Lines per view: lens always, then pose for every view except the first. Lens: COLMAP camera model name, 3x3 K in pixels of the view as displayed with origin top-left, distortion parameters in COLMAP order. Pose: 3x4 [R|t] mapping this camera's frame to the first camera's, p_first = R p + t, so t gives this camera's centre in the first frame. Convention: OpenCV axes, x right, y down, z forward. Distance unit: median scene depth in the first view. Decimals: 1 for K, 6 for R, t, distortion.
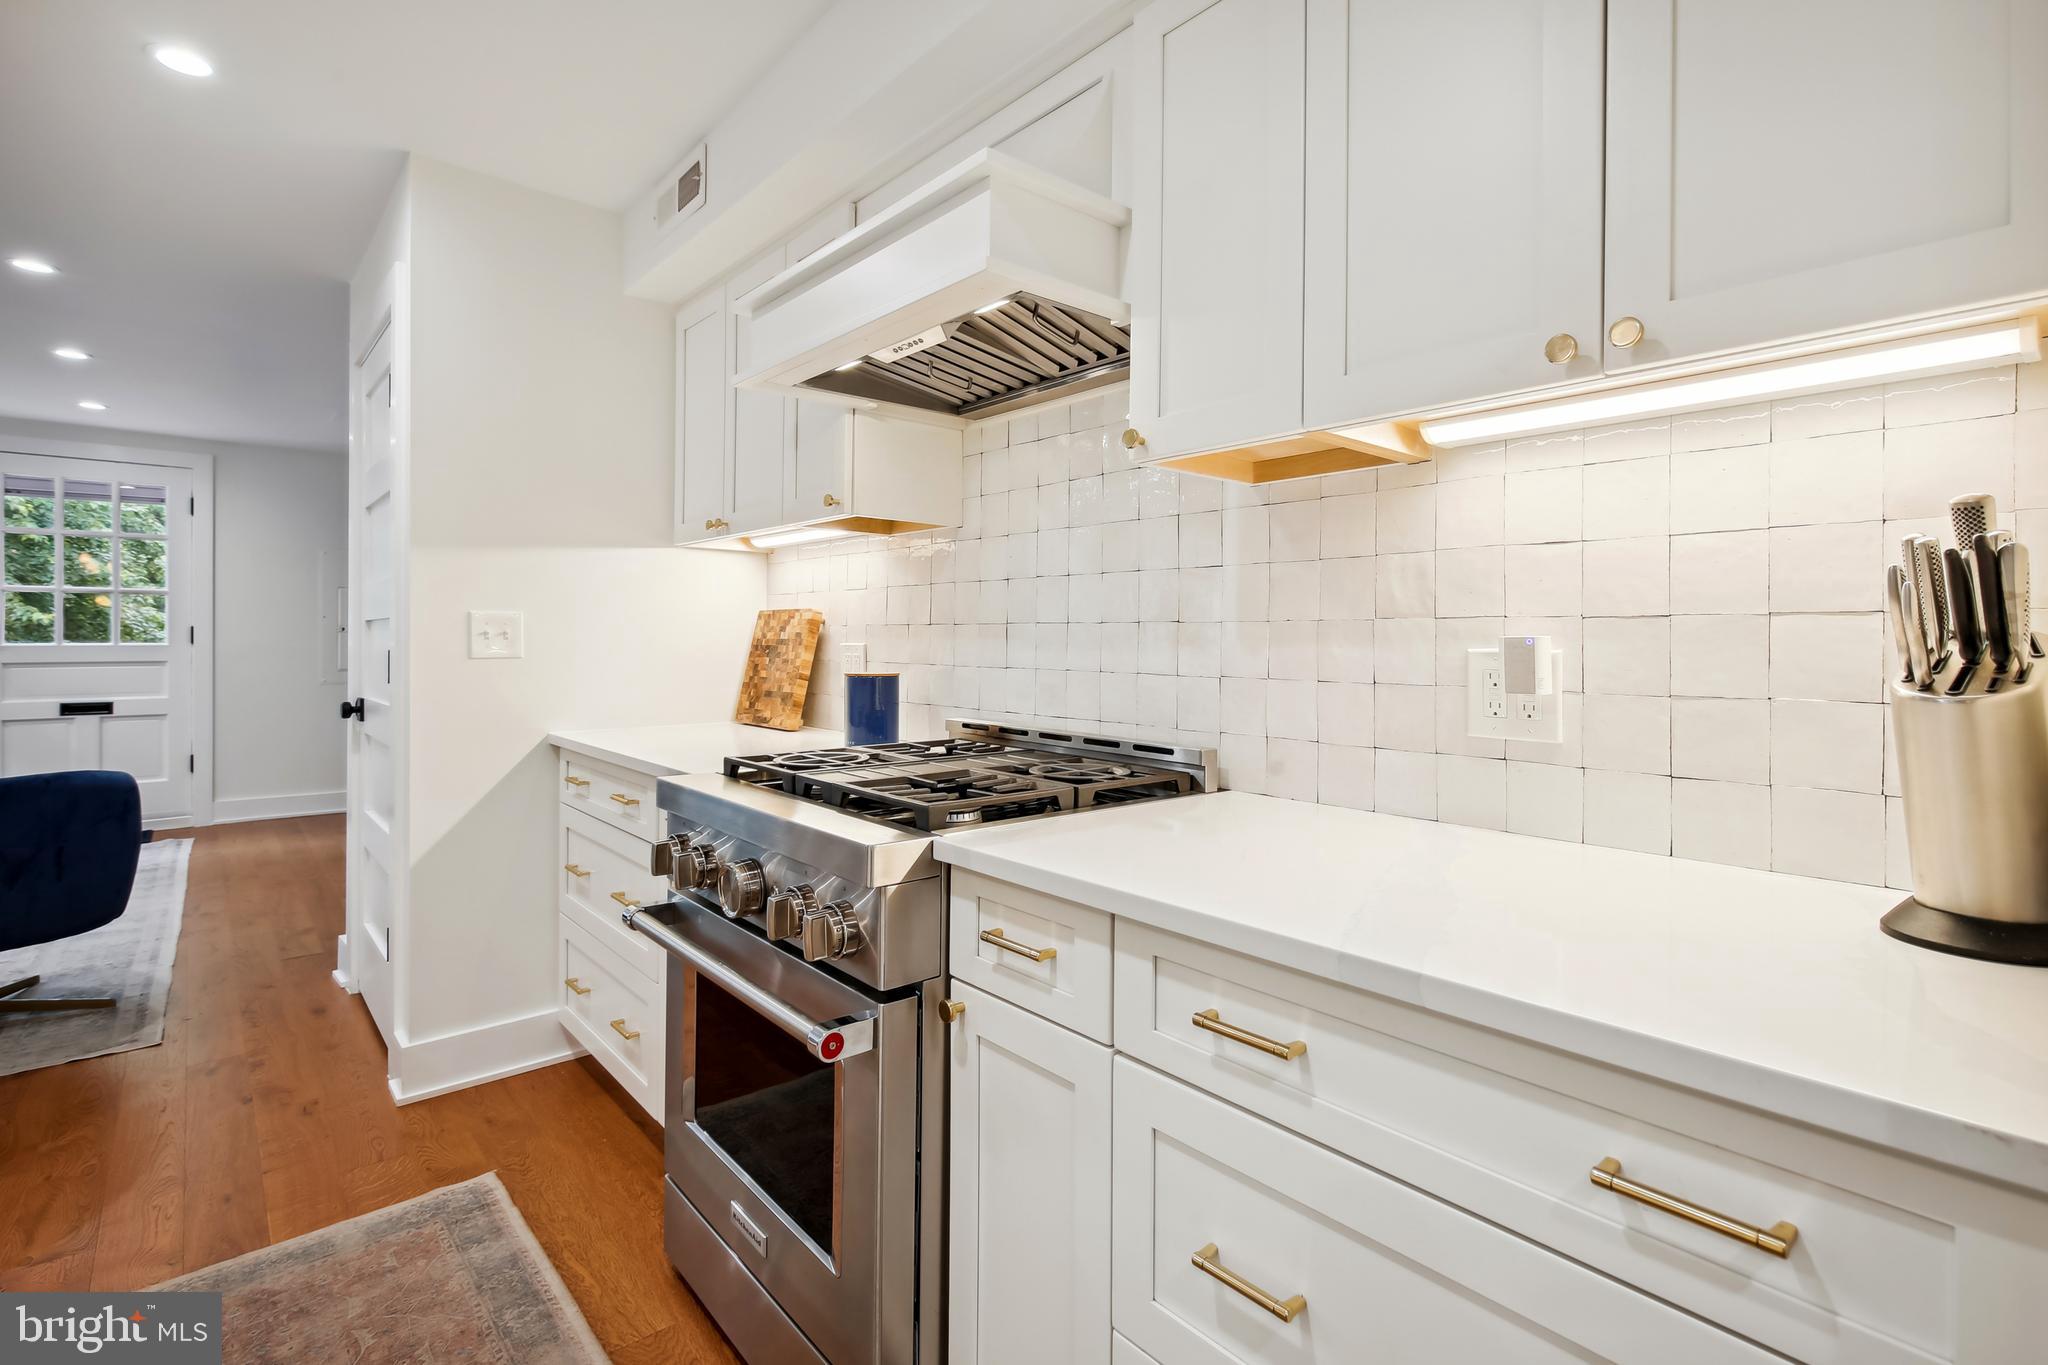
lens RADIAL K [[975.7, 0, 1051.5], [0, 975.7, 627.7], [0, 0, 1]] dist [-0.006809, 0.004741]
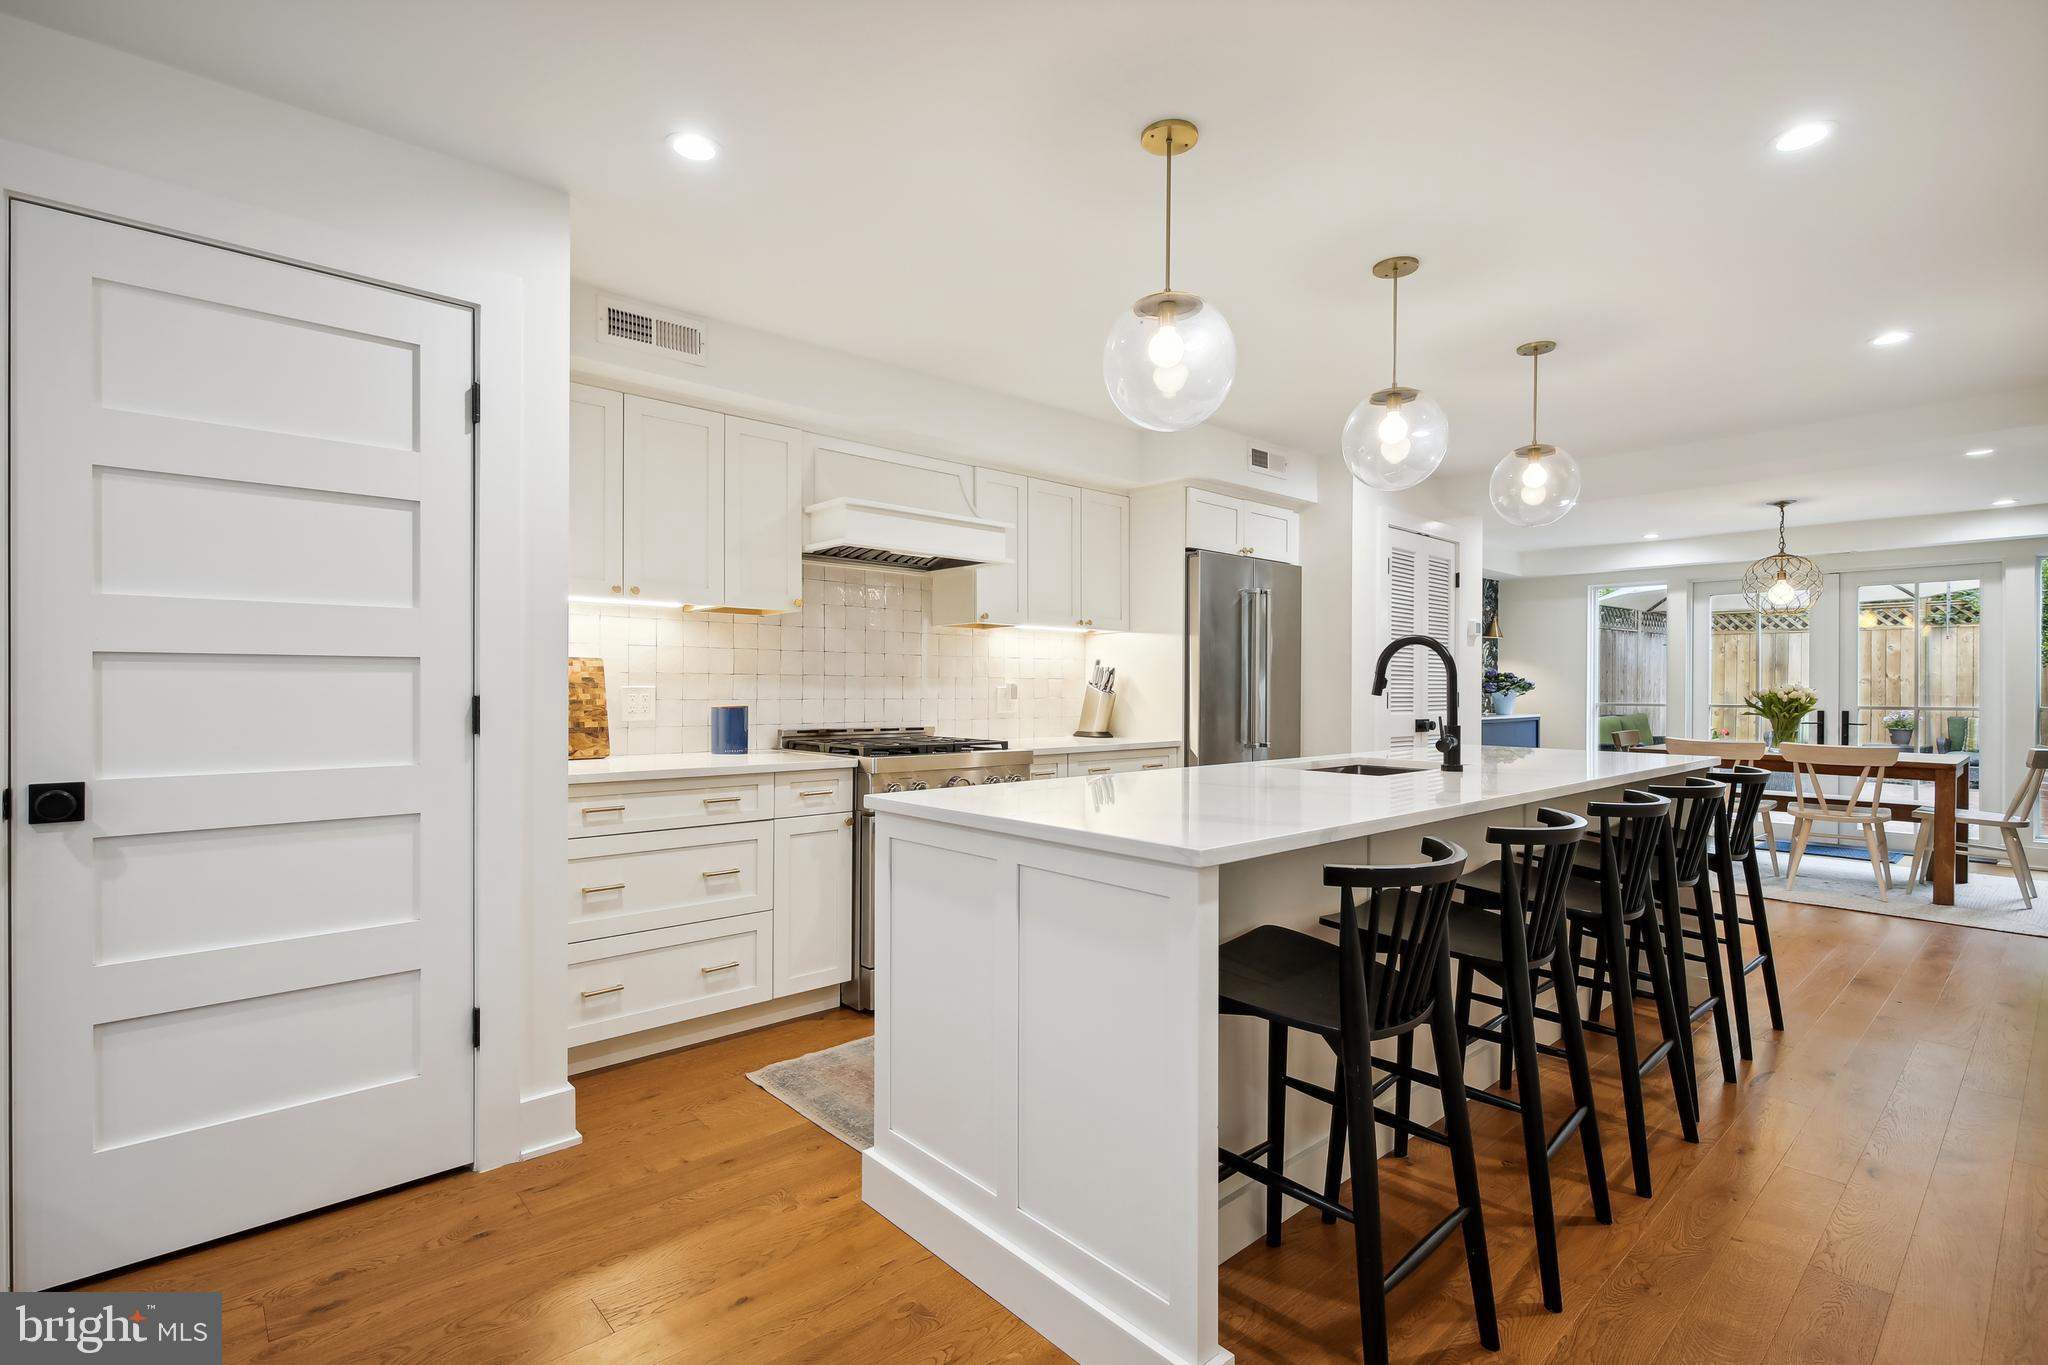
lens RADIAL K [[975.7, 0, 1040.0], [0, 975.7, 688.7], [0, 0, 1]] dist [-0.006809, 0.004741]
pose [[-0.042198, -0.002533, 0.999106, -1.617010], [-0.011917, 0.999927, 0.002032, 0.009920], [-0.999038, -0.011820, -0.042225, 0.531124]]
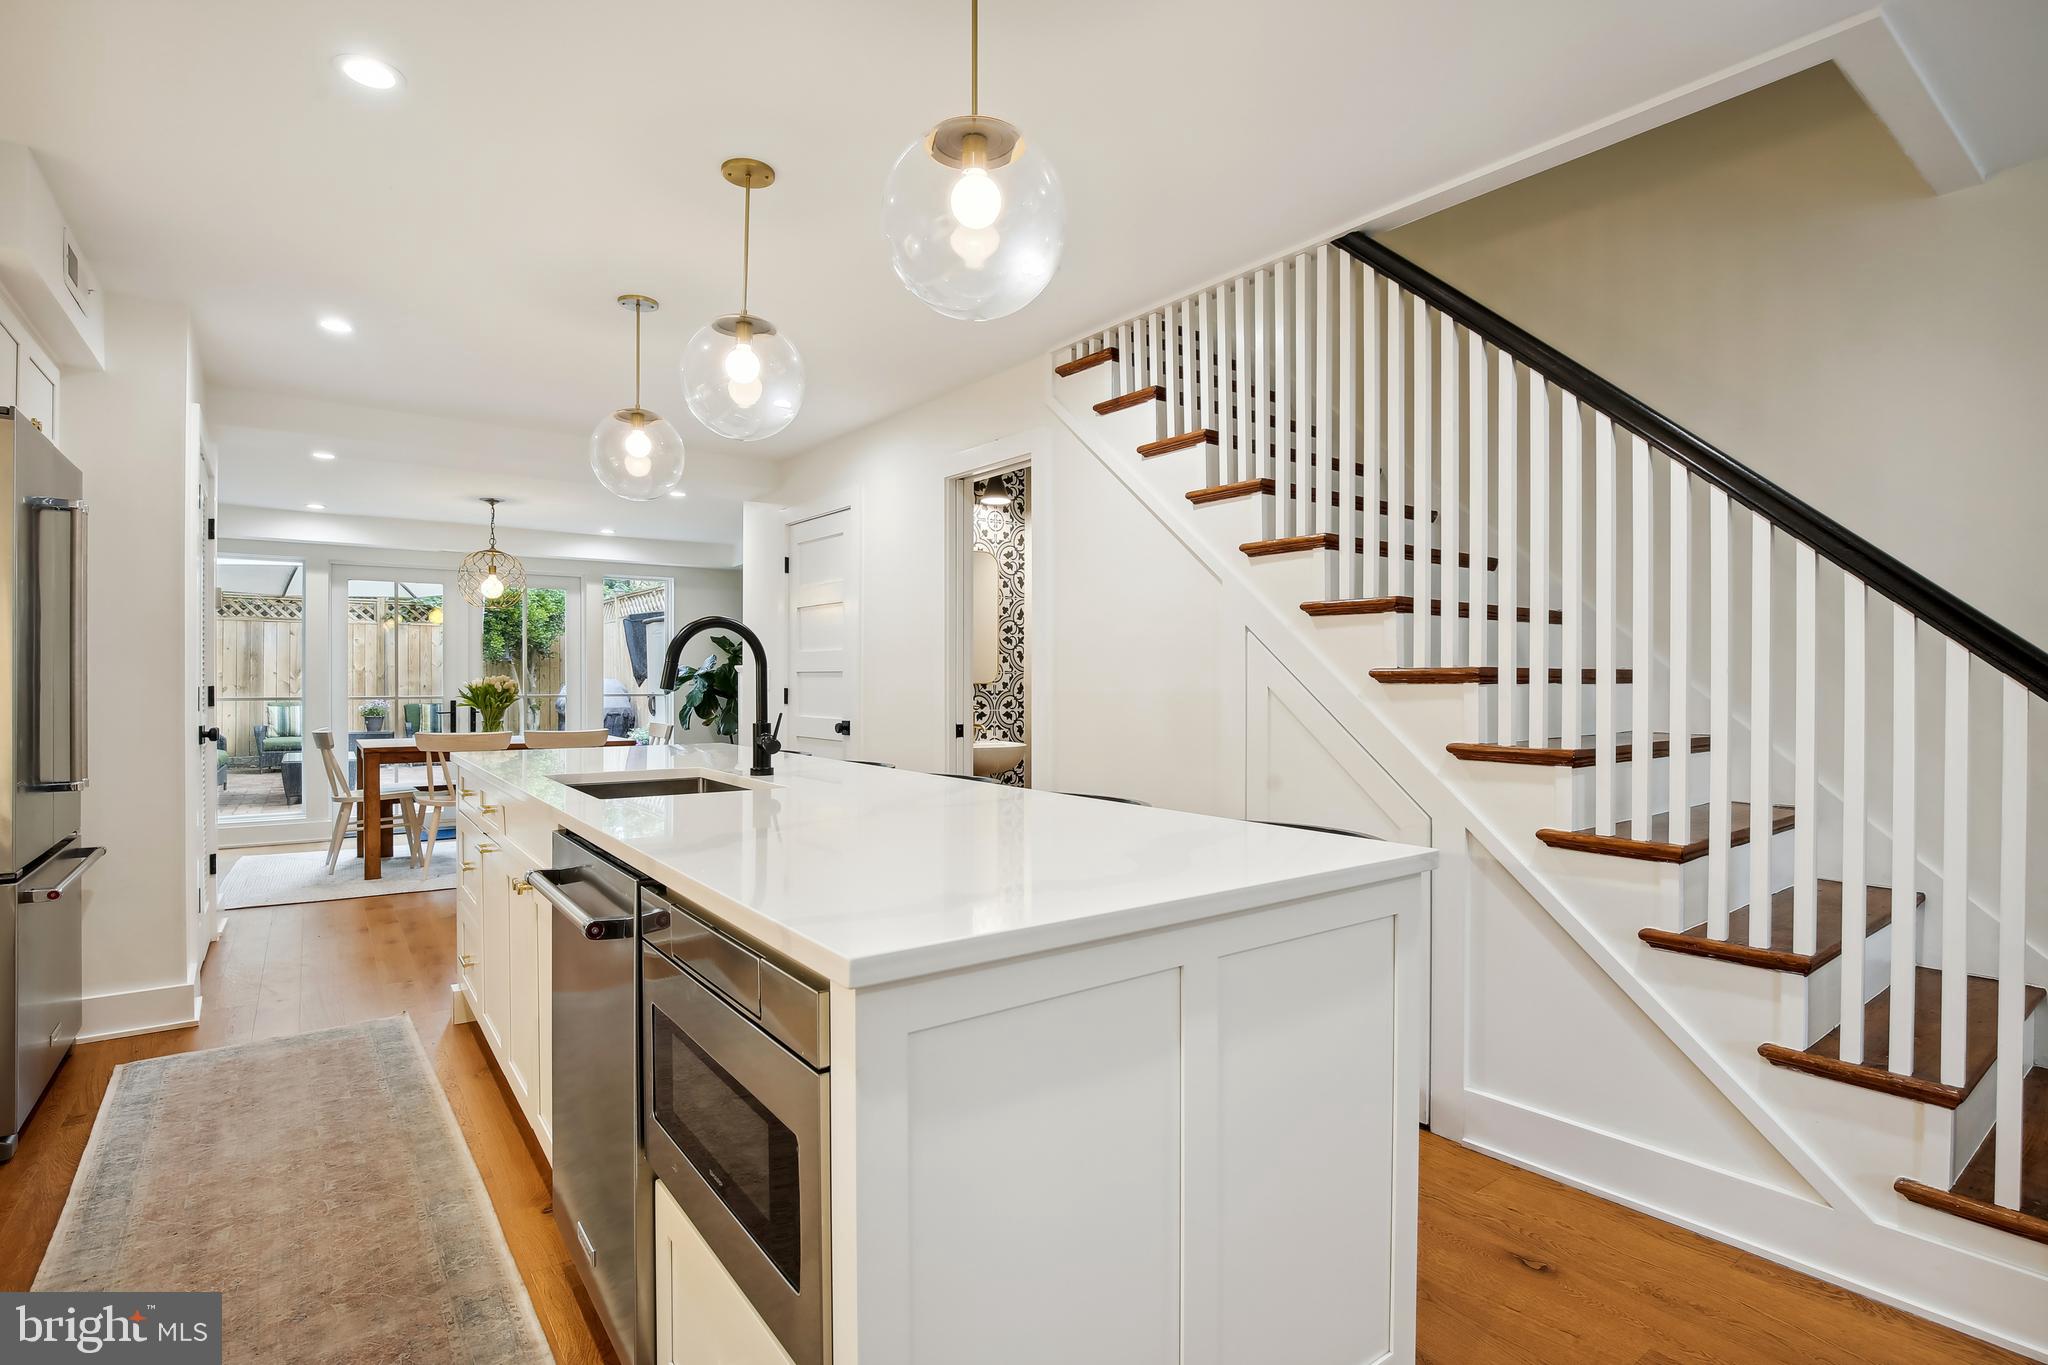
lens RADIAL K [[975.7, 0, 1020.7], [0, 975.7, 685.8], [0, 0, 1]] dist [-0.006809, 0.004741]
pose [[-0.996311, -0.001372, 0.085810, -0.826258], [-0.001593, 0.999996, -0.002506, 0.011042], [-0.085806, -0.002634, -0.996308, 0.968669]]
